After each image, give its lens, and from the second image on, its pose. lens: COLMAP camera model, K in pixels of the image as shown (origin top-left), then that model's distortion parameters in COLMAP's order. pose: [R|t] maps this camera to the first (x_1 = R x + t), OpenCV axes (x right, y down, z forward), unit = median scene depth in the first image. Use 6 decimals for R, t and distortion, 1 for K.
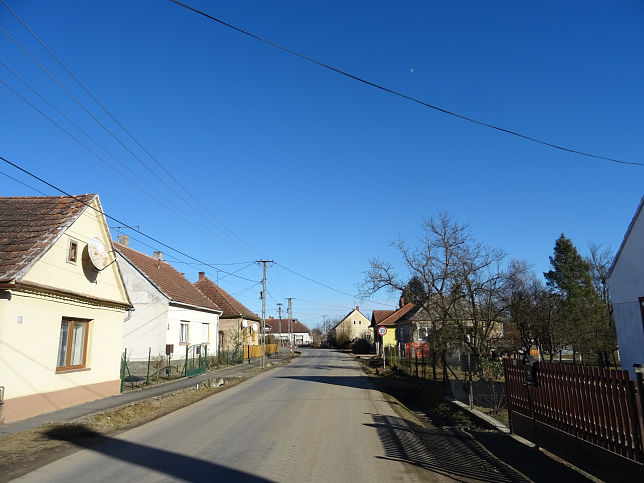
lens RADIAL K [[461.8, 0, 322.0], [0, 461.8, 241.5], [0, 0, 1]] dist [-0.000477, -0.000049]
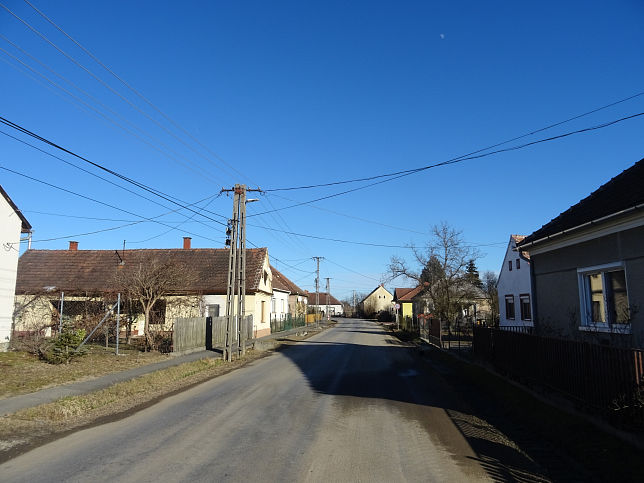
lens RADIAL K [[461.8, 0, 322.0], [0, 461.8, 241.5], [0, 0, 1]] dist [-0.000477, -0.000049]
pose [[0.998405, 0.006408, -0.056089, -0.021446], [-0.002988, 0.998142, 0.060850, -0.069324], [0.056375, -0.060585, 0.996570, -0.324361]]
